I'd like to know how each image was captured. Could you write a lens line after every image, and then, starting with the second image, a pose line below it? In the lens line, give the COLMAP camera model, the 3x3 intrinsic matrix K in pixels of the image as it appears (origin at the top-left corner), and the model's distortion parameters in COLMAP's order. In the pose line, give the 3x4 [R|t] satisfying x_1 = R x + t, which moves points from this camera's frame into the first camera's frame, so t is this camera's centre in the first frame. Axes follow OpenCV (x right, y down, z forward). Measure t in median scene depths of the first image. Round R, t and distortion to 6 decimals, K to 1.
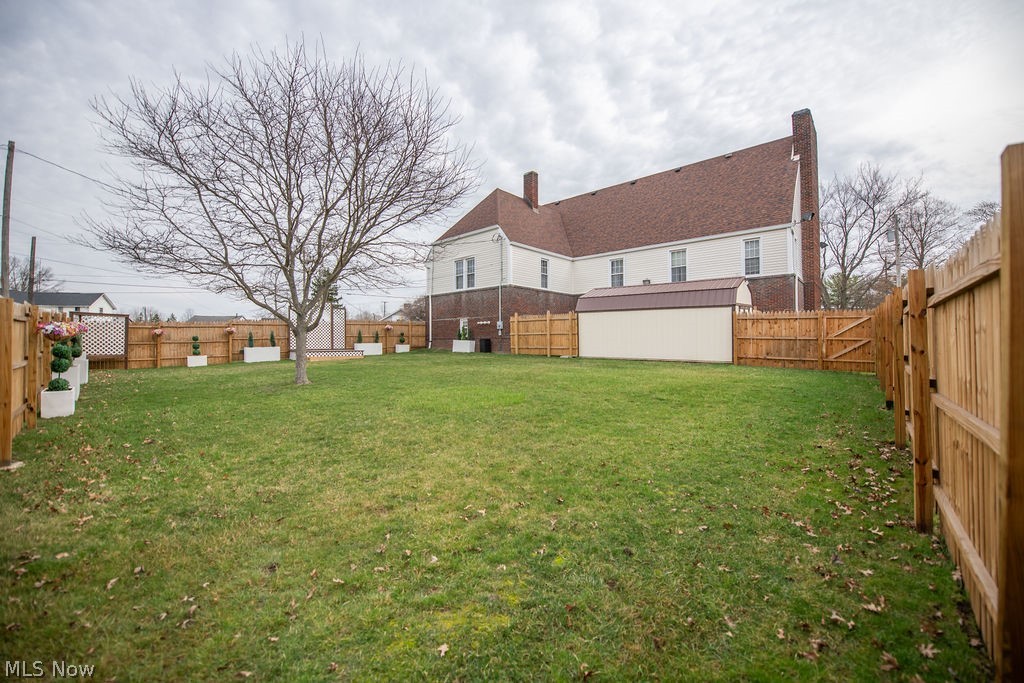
lens RADIAL K [[413.9, 0, 508.6], [0, 413.9, 349.4], [0, 0, 1]] dist [-0.013730, -0.001252]
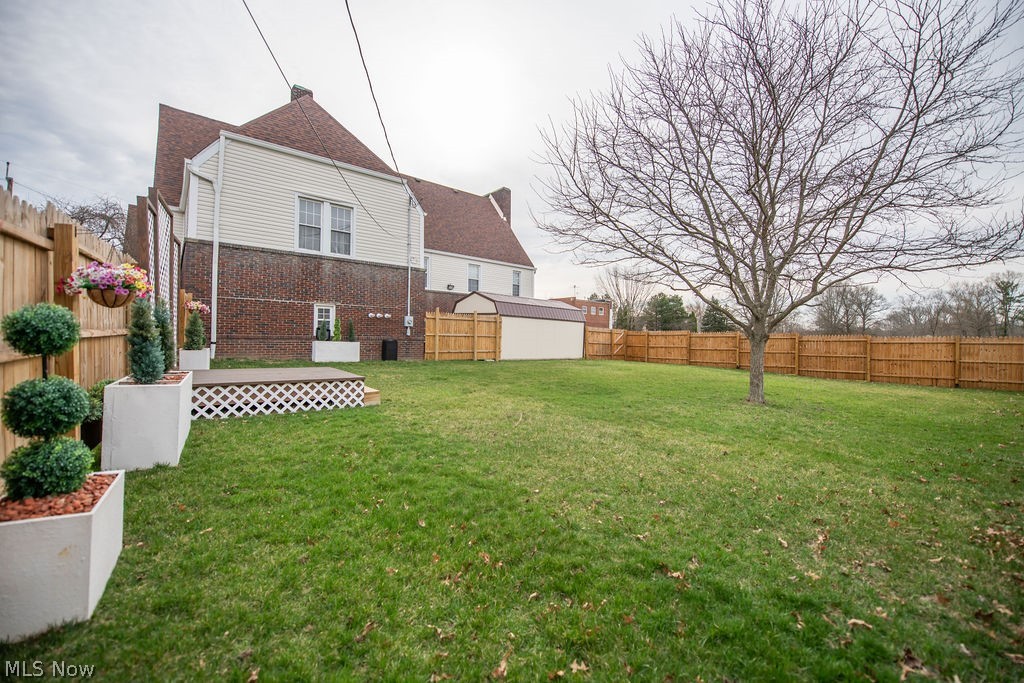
lens RADIAL K [[413.9, 0, 506.7], [0, 413.9, 341.2], [0, 0, 1]] dist [-0.013730, -0.001252]
pose [[0.127678, 0.001684, 0.991814, -0.707838], [0.006748, 0.999974, -0.002566, -0.021039], [-0.991793, 0.007020, 0.127663, 0.739006]]
